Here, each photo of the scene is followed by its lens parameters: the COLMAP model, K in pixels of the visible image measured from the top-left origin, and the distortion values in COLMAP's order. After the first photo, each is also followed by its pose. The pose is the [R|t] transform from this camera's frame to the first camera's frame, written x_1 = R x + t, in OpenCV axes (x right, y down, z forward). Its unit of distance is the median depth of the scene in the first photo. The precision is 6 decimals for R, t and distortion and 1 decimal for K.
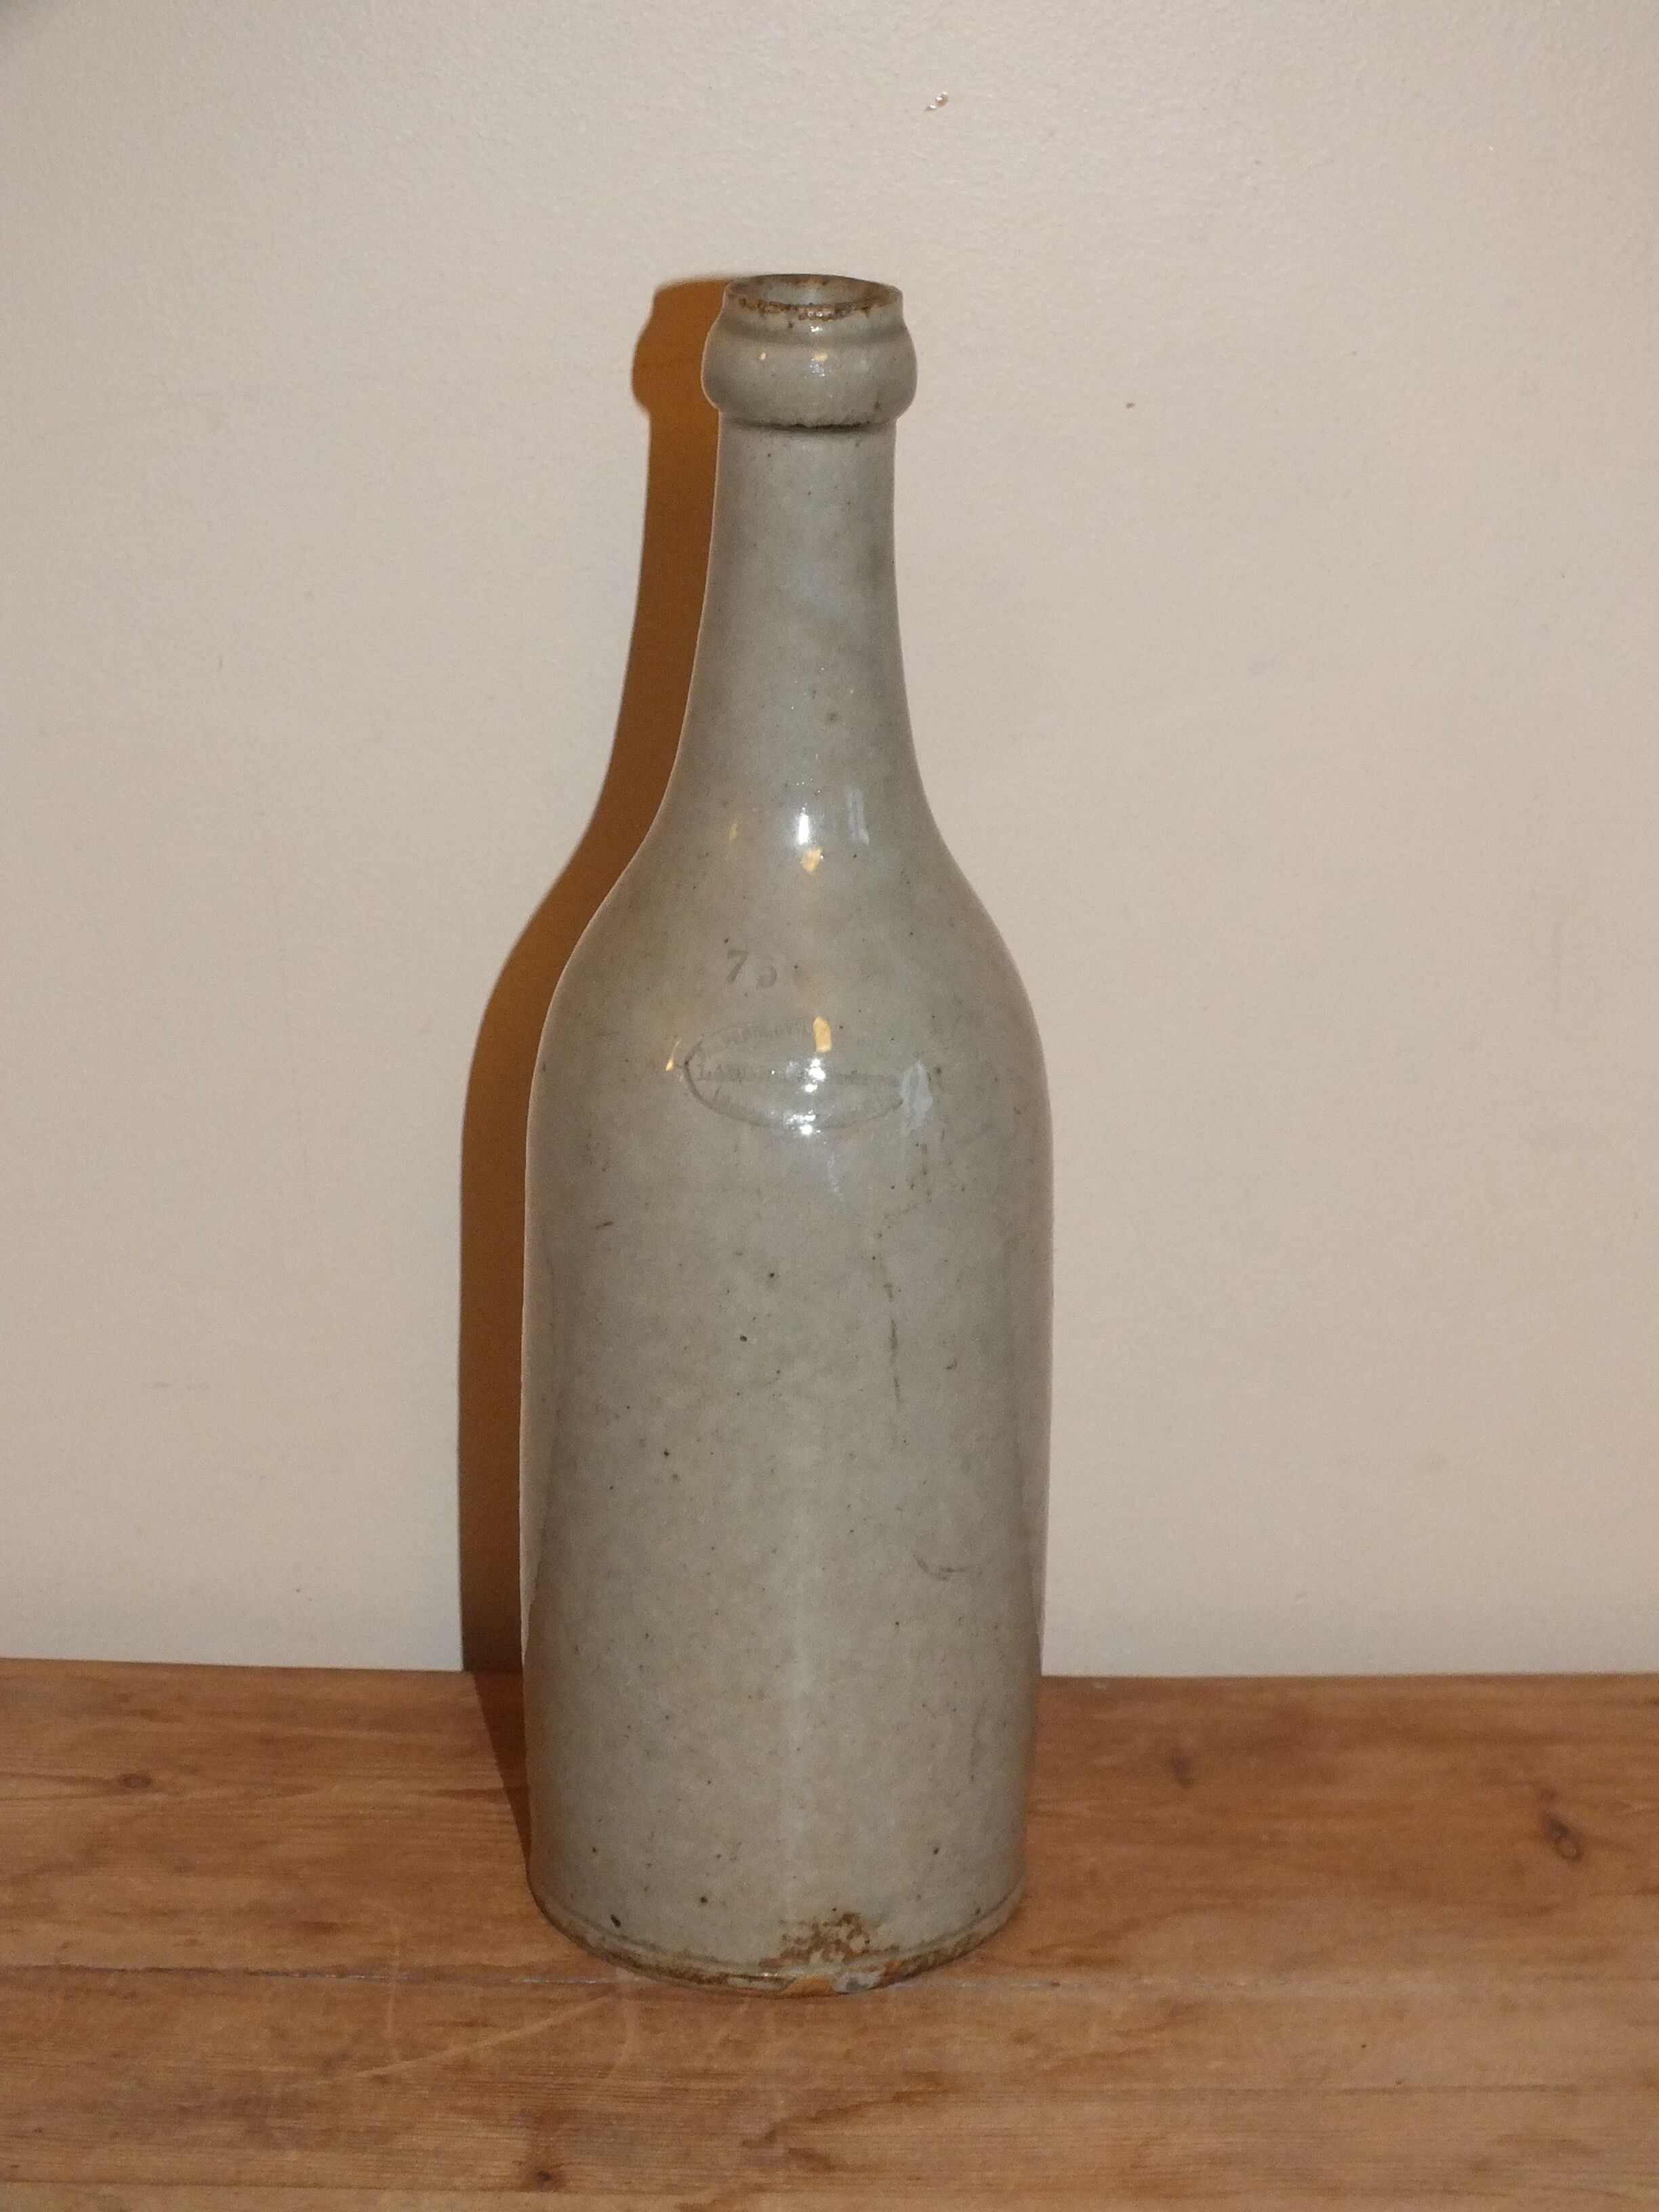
lens RADIAL K [[3959.7, 0, 824.9], [0, 3959.7, 1062.8], [0, 0, 1]] dist [0.364828, 0.000000]
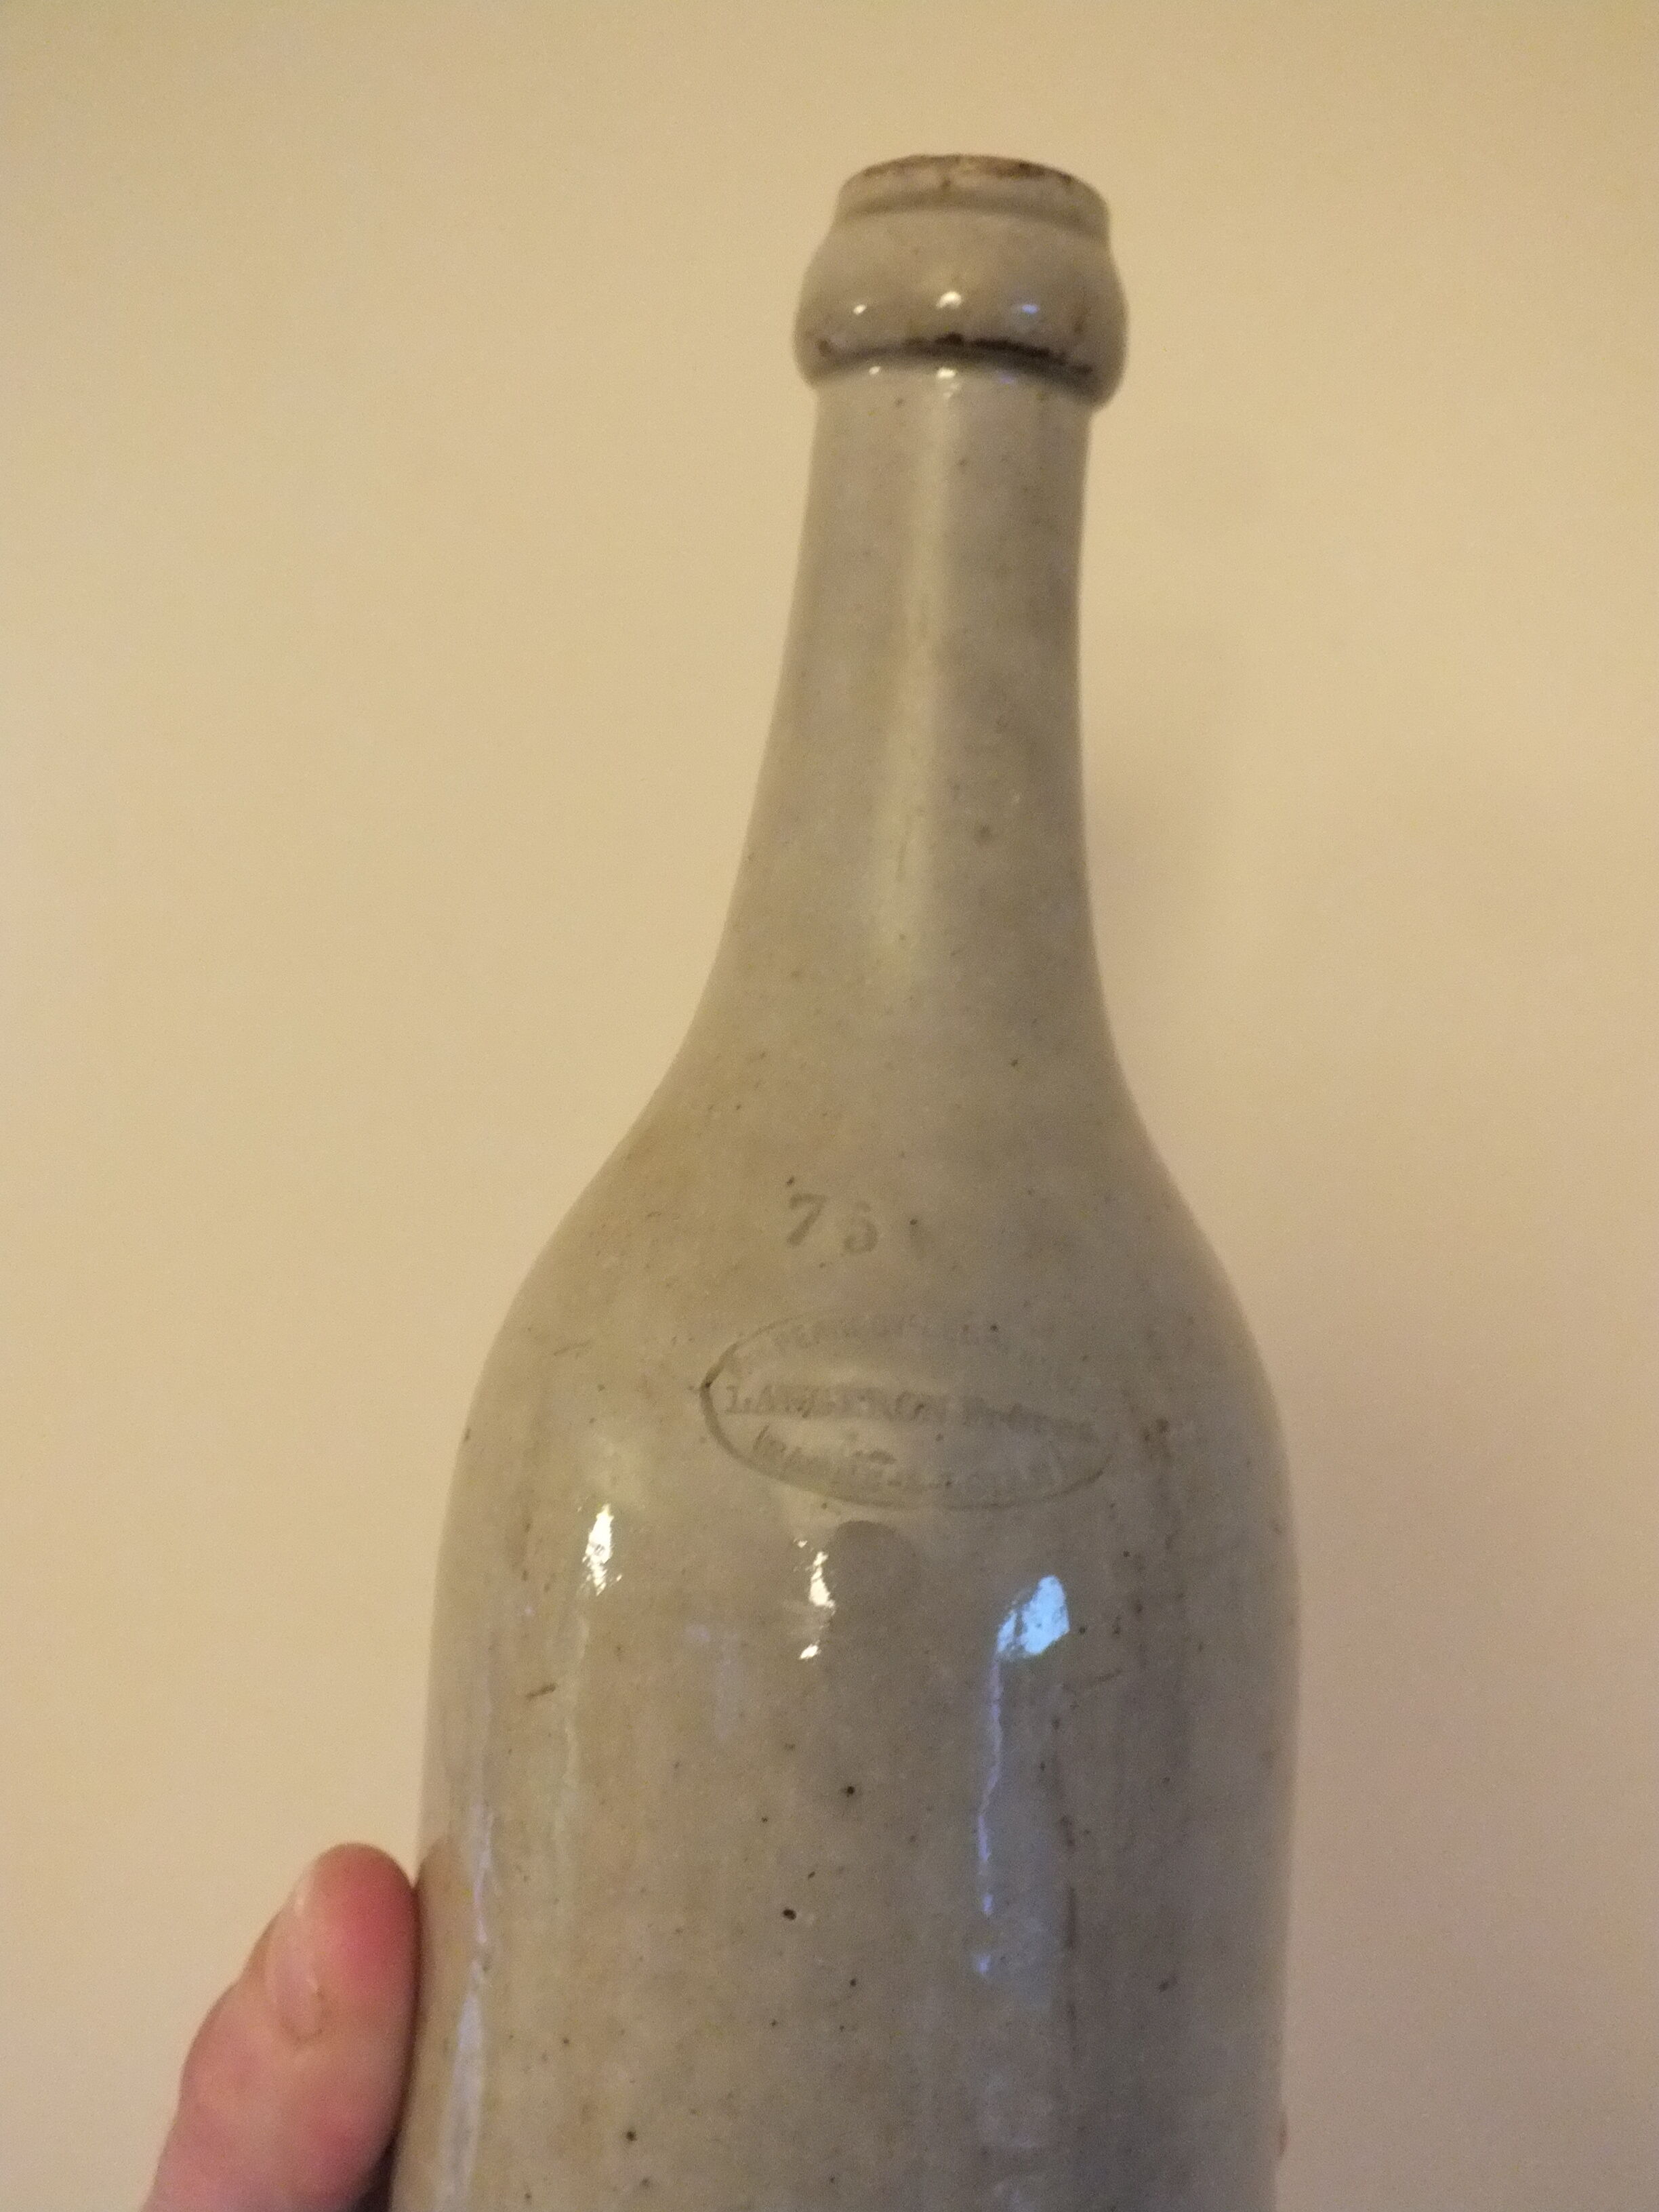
lens RADIAL K [[2153.1, 0, 851.2], [0, 2153.1, 1110.4], [0, 0, 1]] dist [-0.122333, 0.000000]
pose [[0.998841, 0.045339, 0.016145, -0.021647], [-0.038190, 0.950813, -0.307401, 0.054359], [-0.029288, 0.306429, 0.951443, 0.706939]]
